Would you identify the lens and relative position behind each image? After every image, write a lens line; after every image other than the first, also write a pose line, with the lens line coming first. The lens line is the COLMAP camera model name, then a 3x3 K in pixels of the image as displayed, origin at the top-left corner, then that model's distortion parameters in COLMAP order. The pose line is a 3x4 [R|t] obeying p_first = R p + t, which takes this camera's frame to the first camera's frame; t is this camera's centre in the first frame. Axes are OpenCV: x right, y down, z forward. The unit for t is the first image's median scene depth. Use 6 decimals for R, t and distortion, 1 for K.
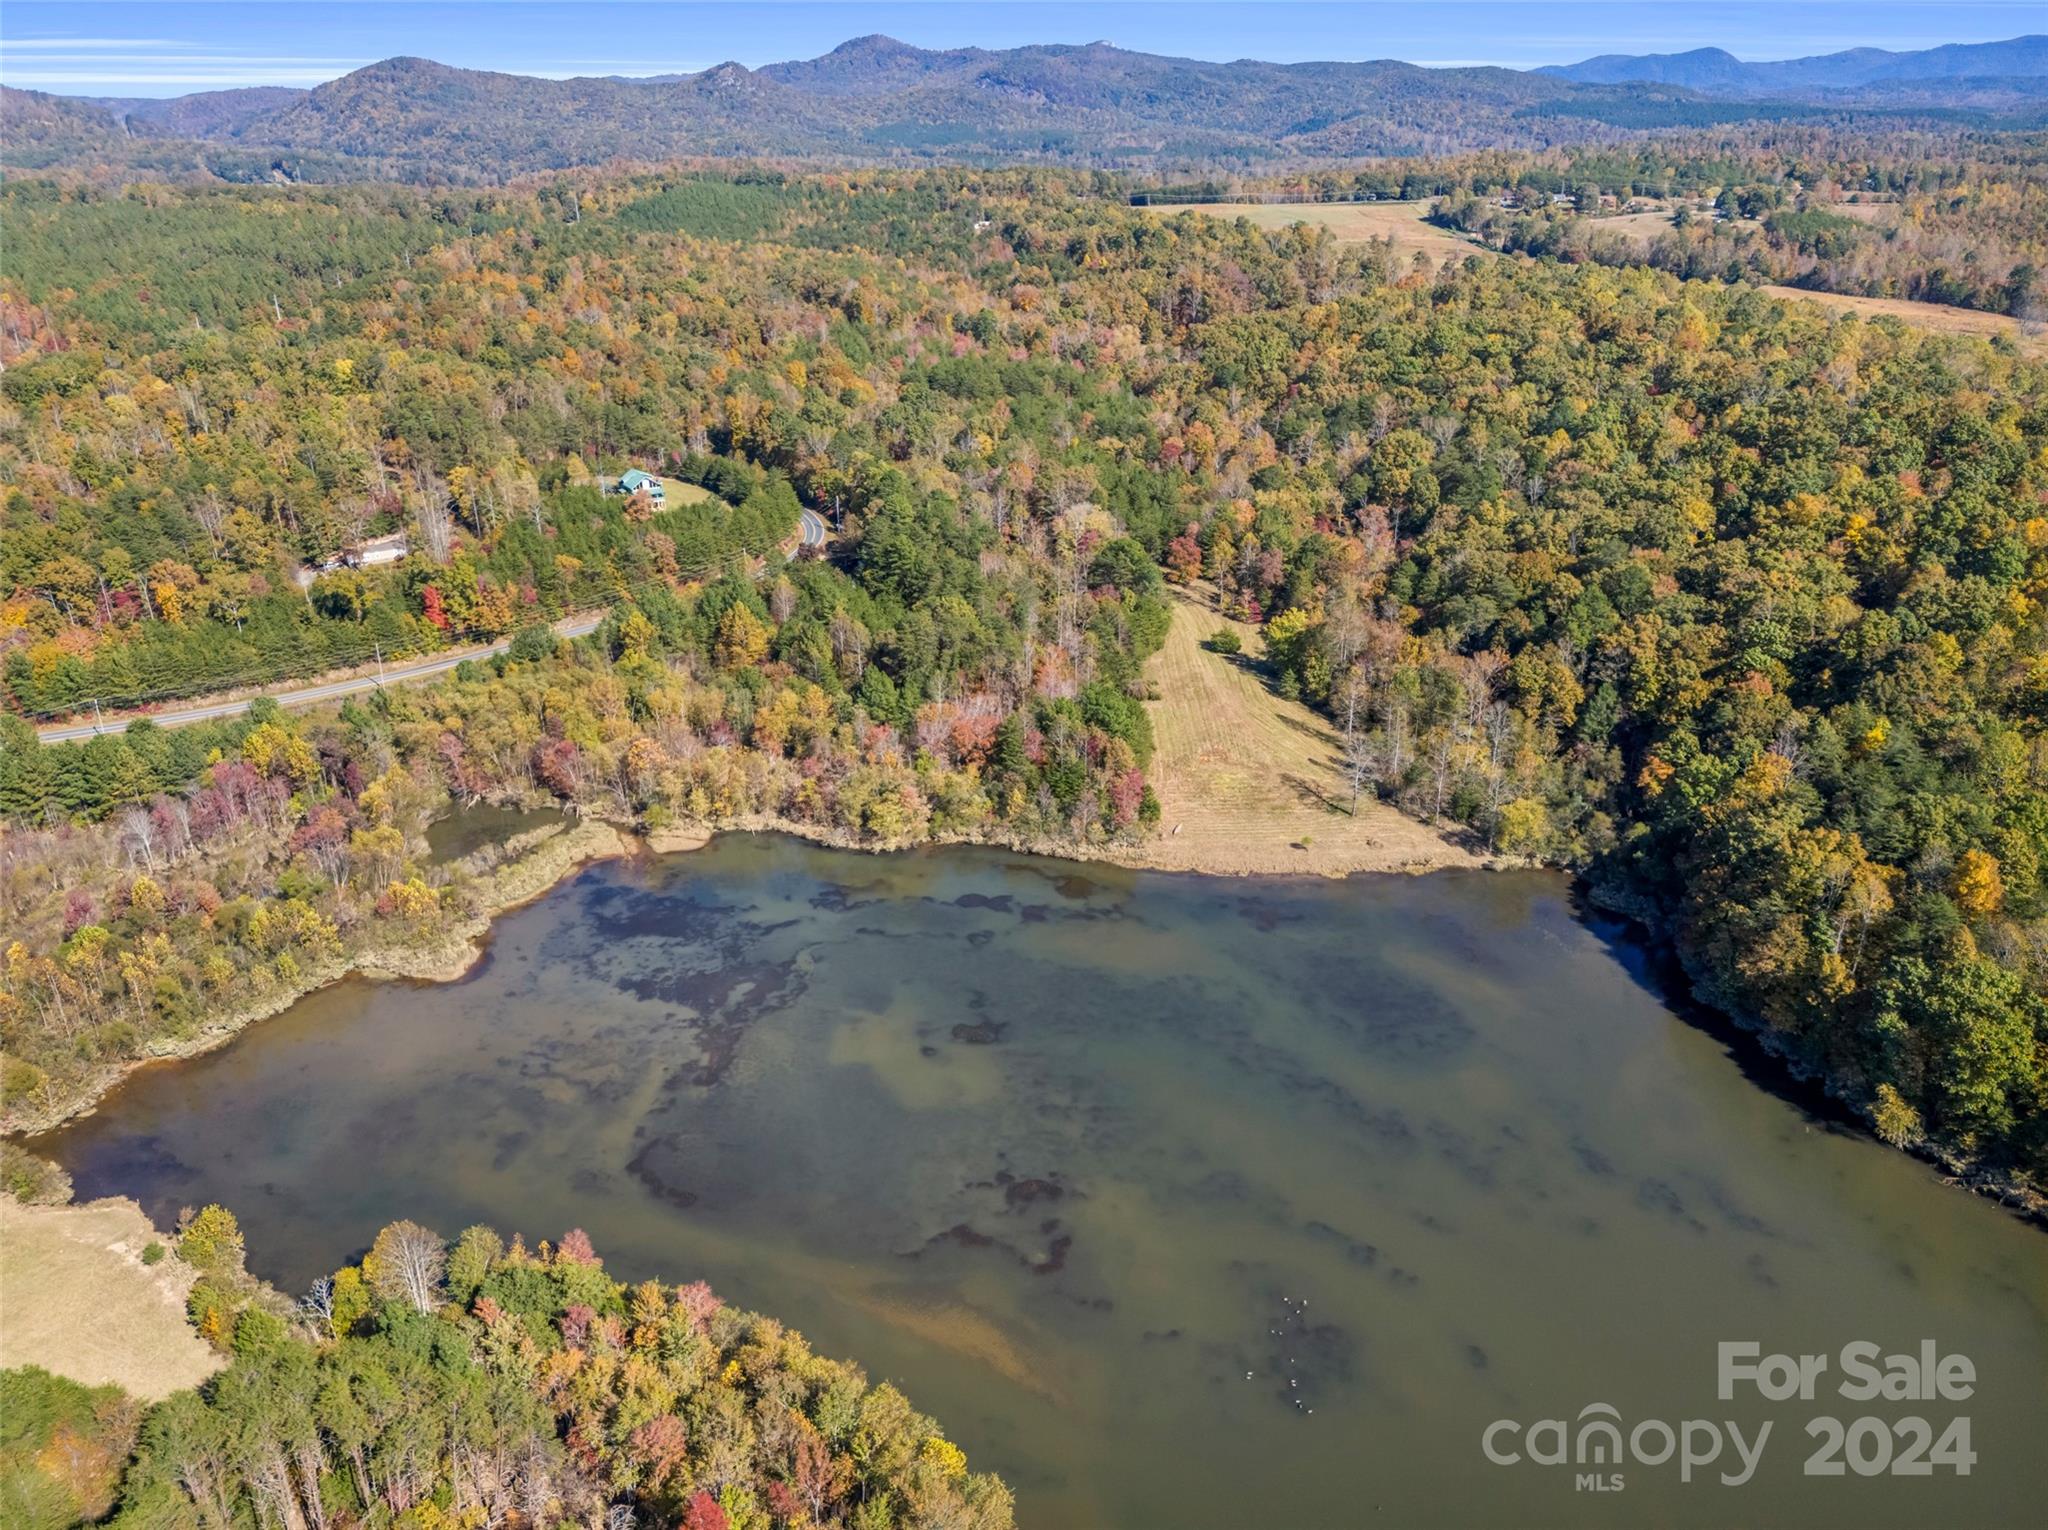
lens RADIAL K [[1536.4, 0, 1029.8], [0, 1536.4, 696.5], [0, 0, 1]] dist [0.065724, -0.059534]
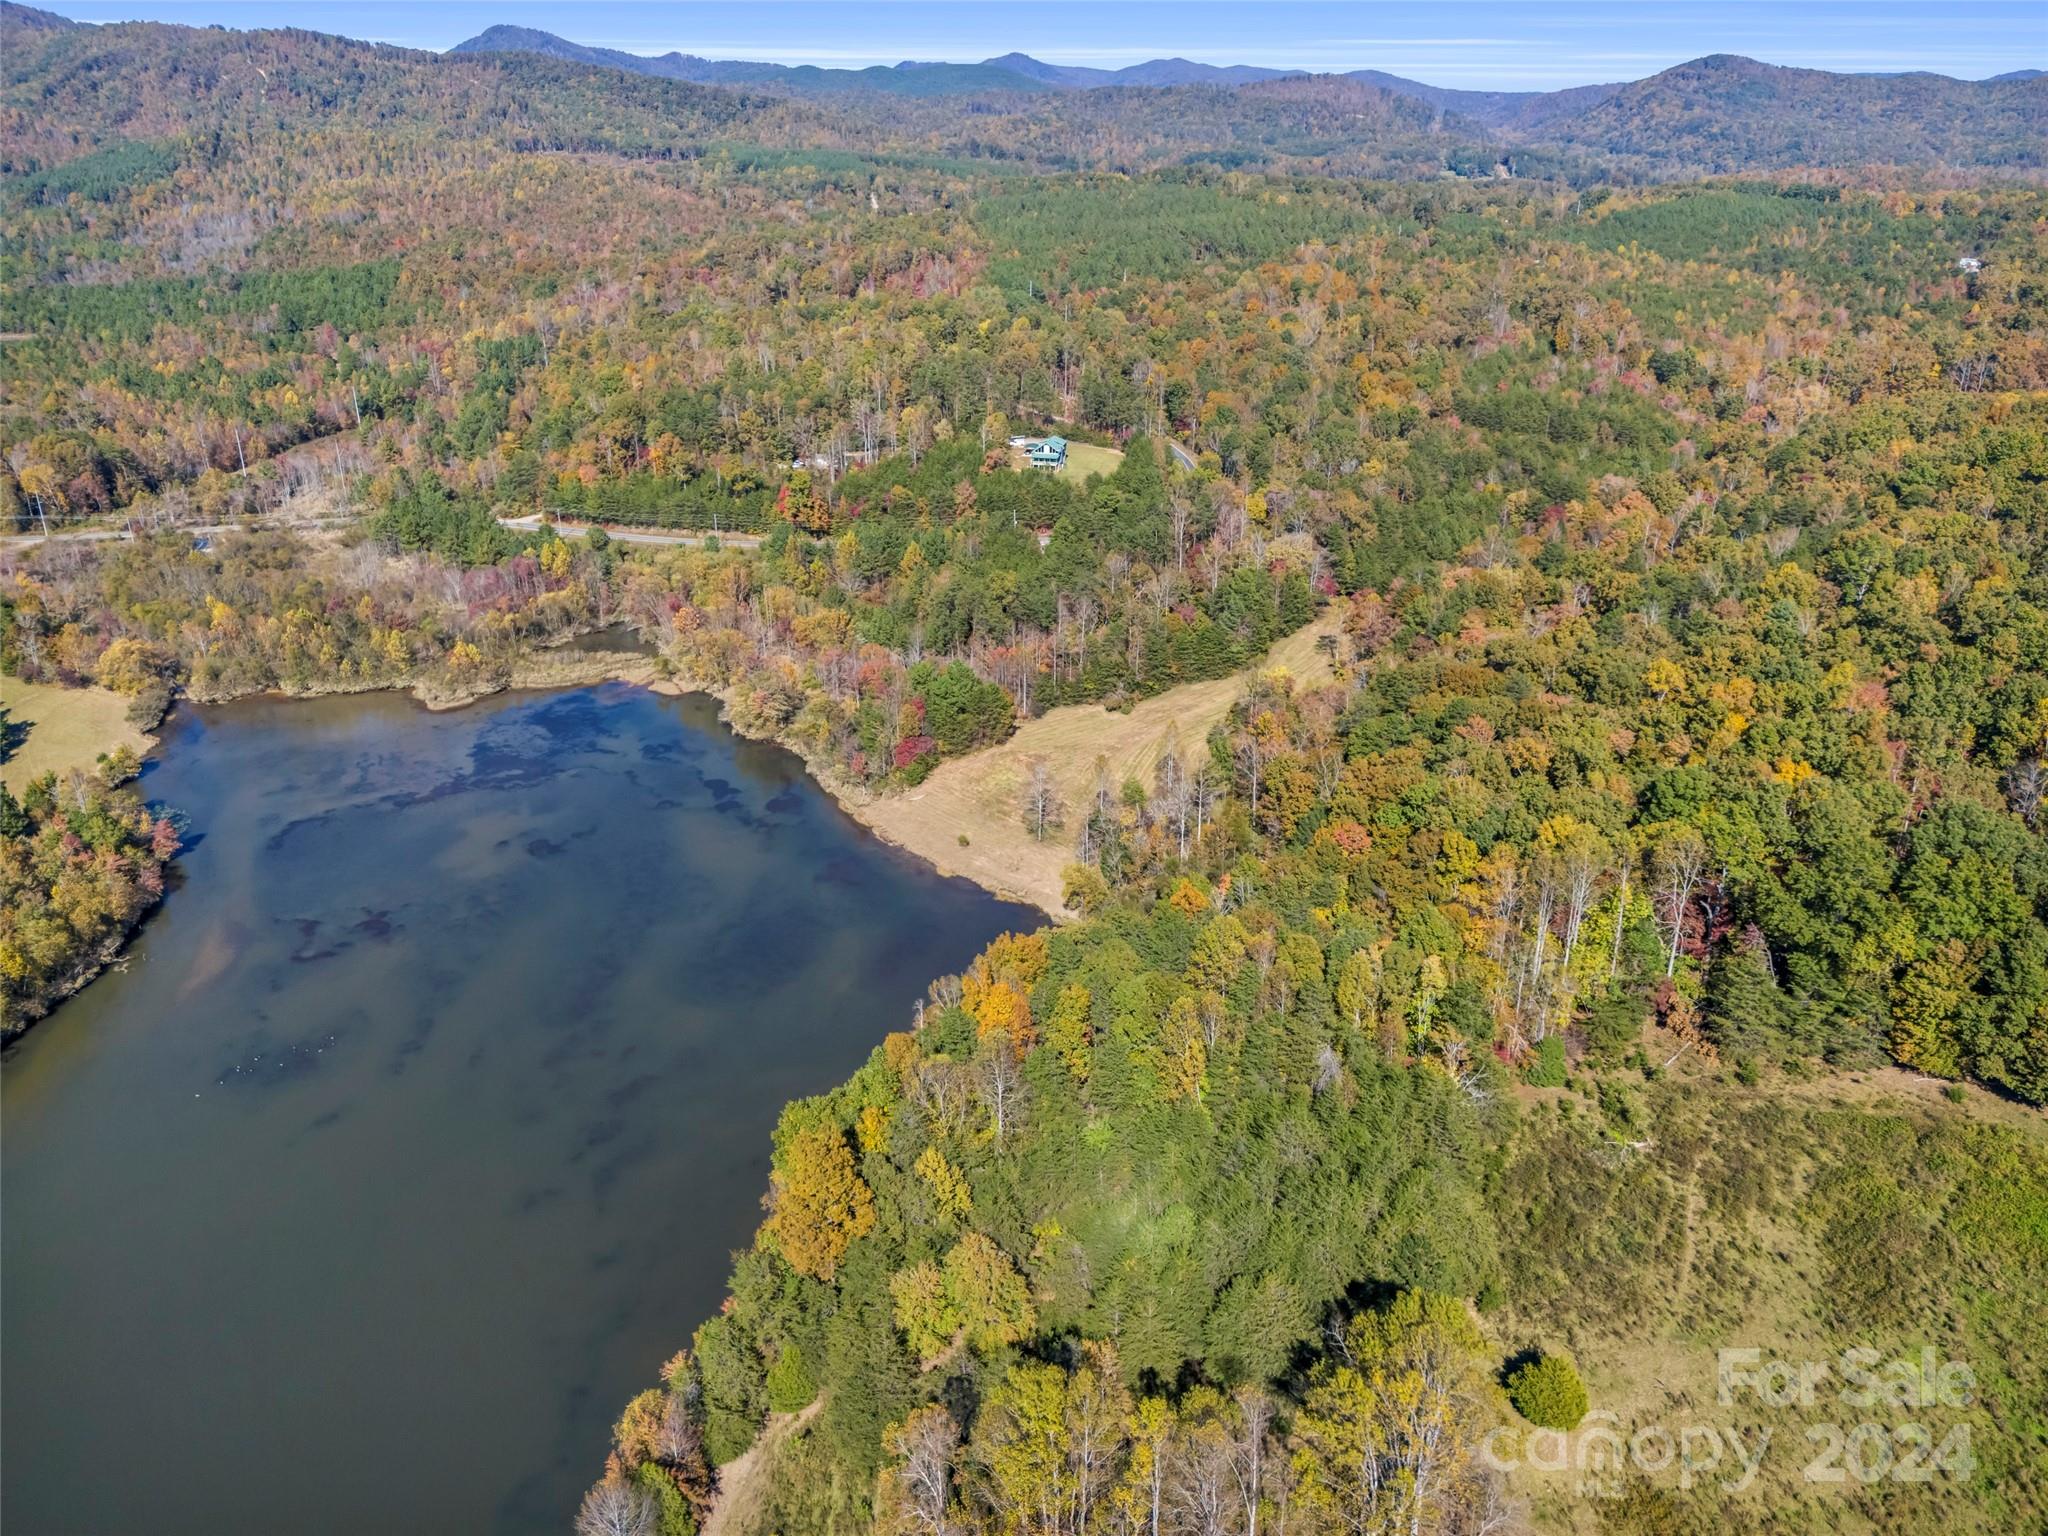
lens RADIAL K [[1536.4, 0, 1081.3], [0, 1536.4, 698.3], [0, 0, 1]] dist [0.065724, -0.059534]
pose [[0.704919, 0.272123, -0.655010, 0.869901], [-0.268787, 0.957086, 0.108353, -0.132762], [0.656386, 0.099678, 0.747811, 0.231149]]
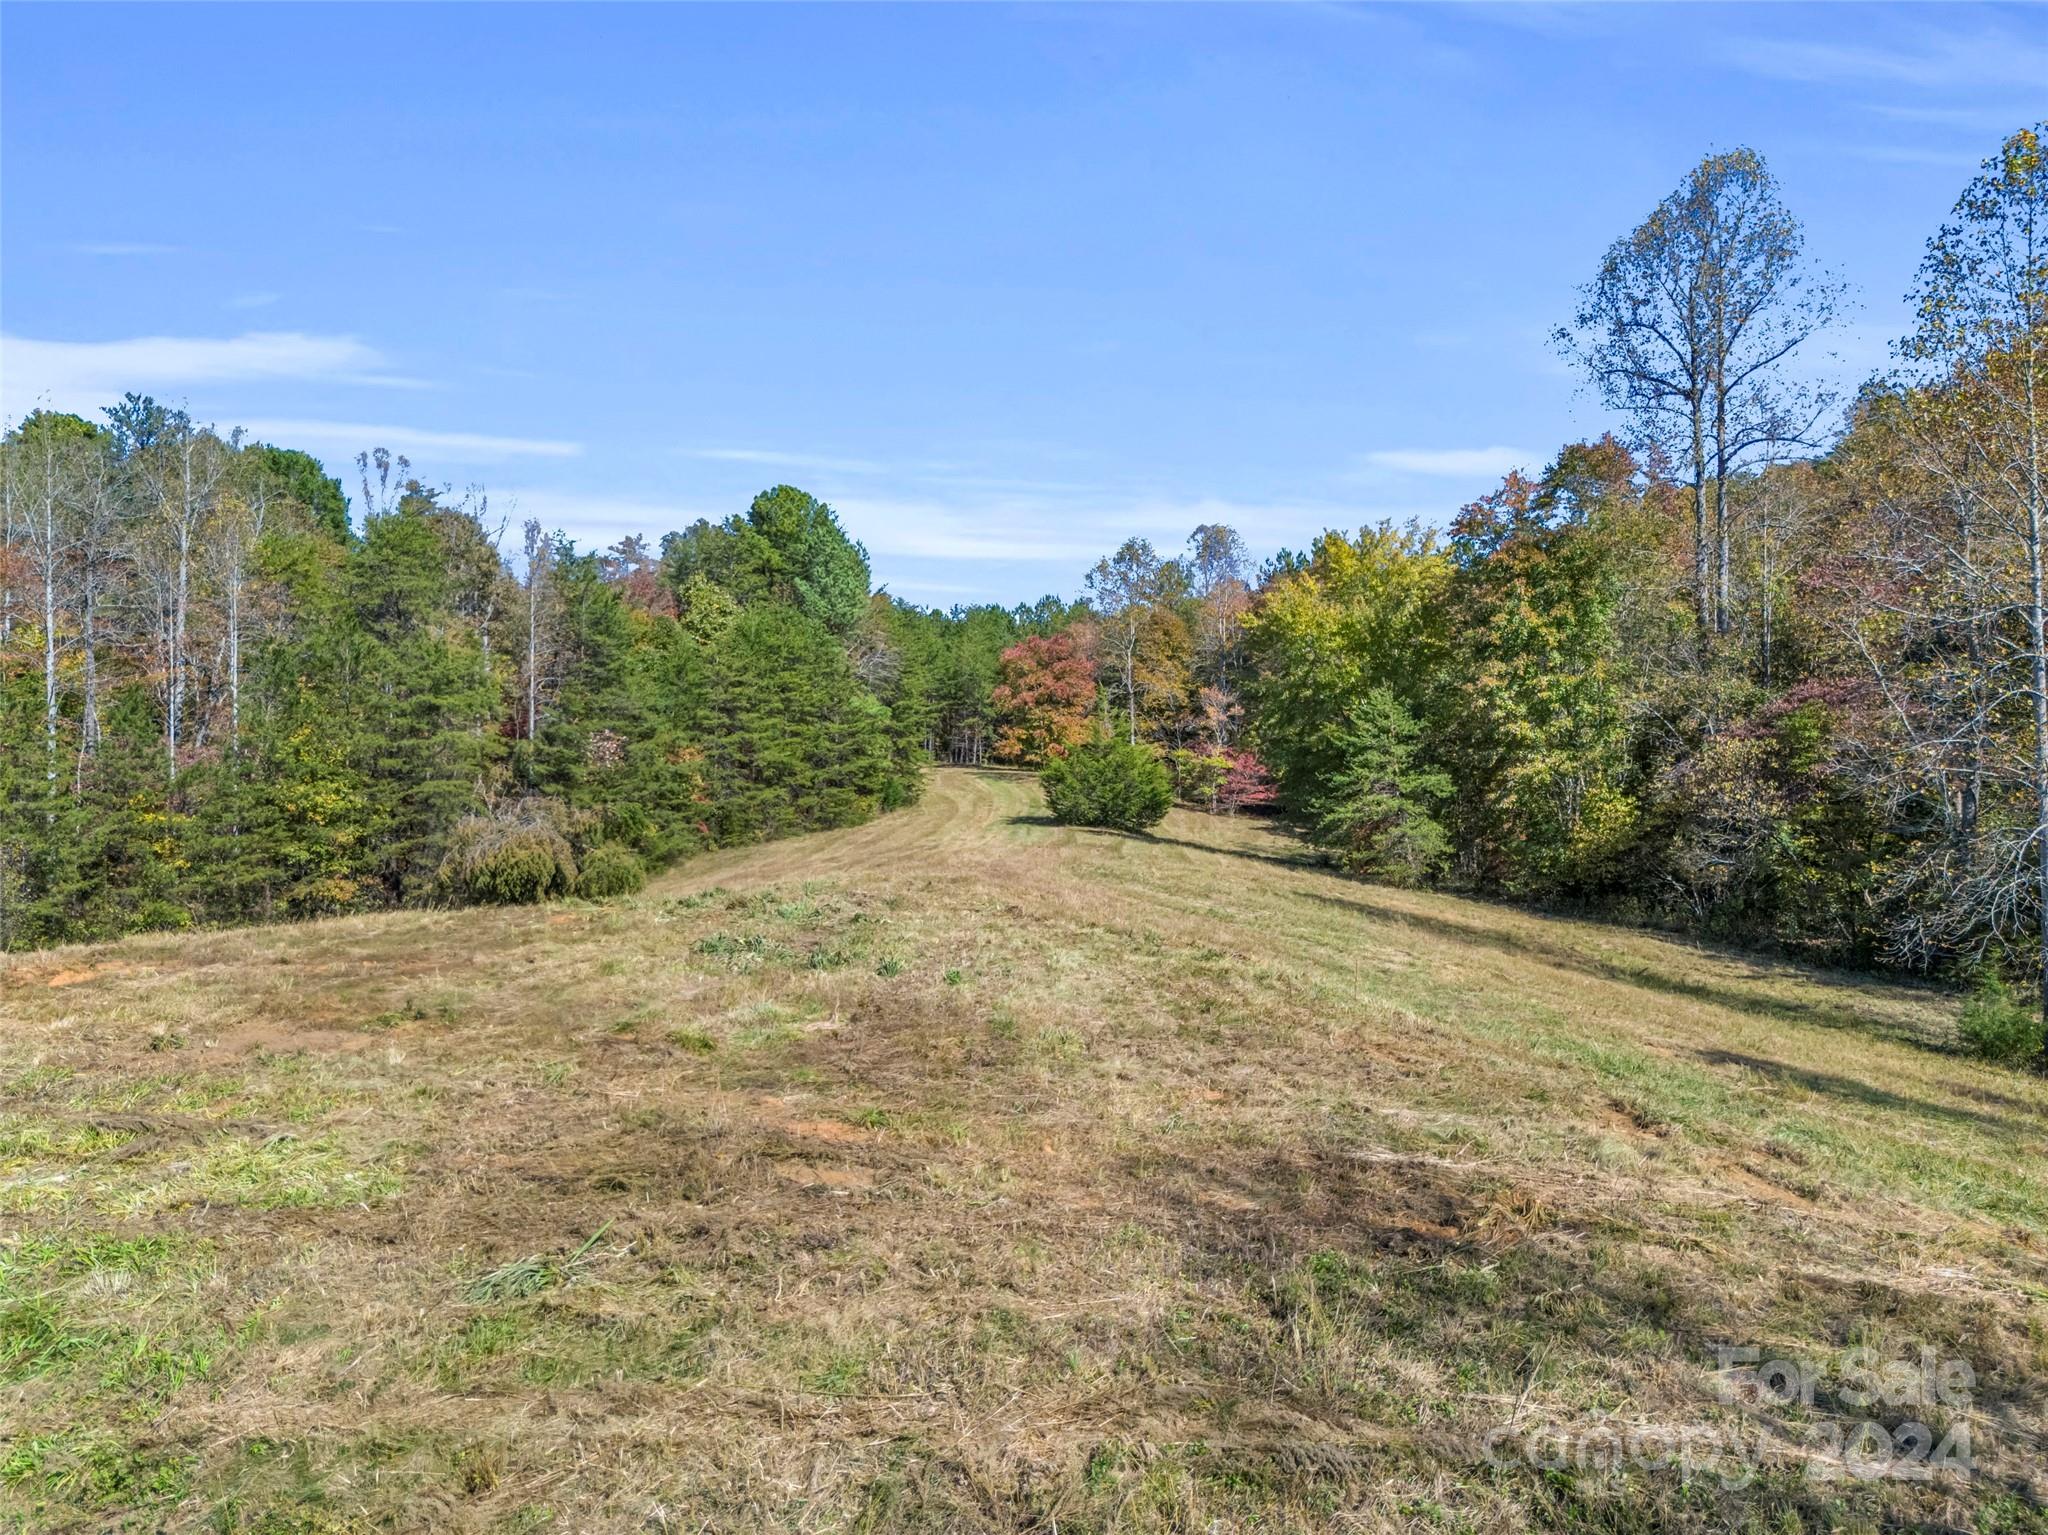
lens RADIAL K [[1536.4, 0, 1068.5], [0, 1536.4, 736.3], [0, 0, 1]] dist [0.065724, -0.059534]
pose [[0.999399, -0.003953, -0.034433, 0.164126], [-0.009204, 0.927539, -0.373614, 0.056301], [0.033415, 0.373707, 0.926945, 0.982961]]
